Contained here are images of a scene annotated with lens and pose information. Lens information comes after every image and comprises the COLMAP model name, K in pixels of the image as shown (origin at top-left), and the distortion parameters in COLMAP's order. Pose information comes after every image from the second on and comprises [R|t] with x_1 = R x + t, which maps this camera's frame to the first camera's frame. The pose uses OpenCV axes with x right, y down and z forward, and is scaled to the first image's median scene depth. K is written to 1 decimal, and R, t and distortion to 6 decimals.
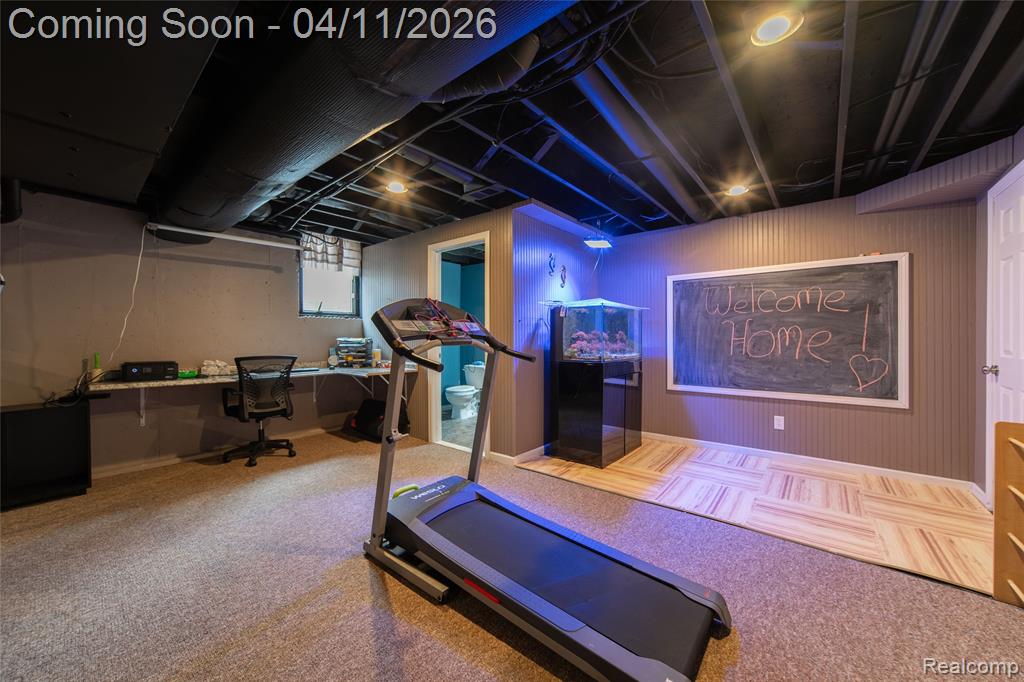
lens RADIAL K [[369.8, 0, 511.9], [0, 369.8, 337.4], [0, 0, 1]] dist [-0.001756, 0.000027]
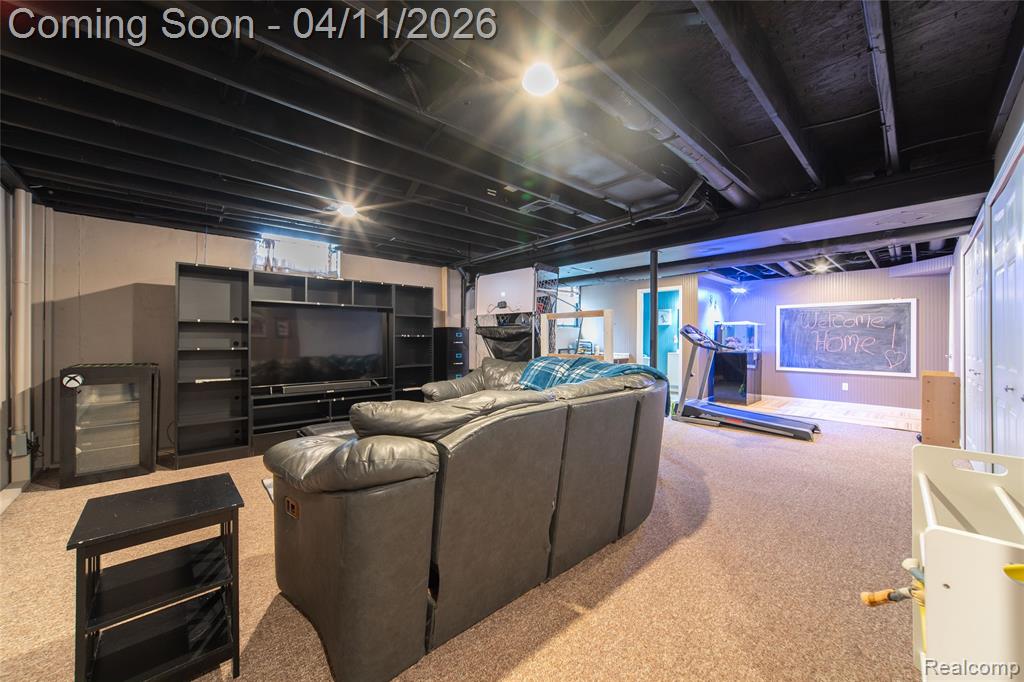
lens RADIAL K [[369.8, 0, 512.7], [0, 369.8, 338.1], [0, 0, 1]] dist [-0.001756, 0.000027]
pose [[0.990857, 0.008830, -0.134625, -0.677138], [-0.009864, 0.999927, -0.007014, 0.015798], [0.134553, 0.008278, 0.990872, -1.054910]]
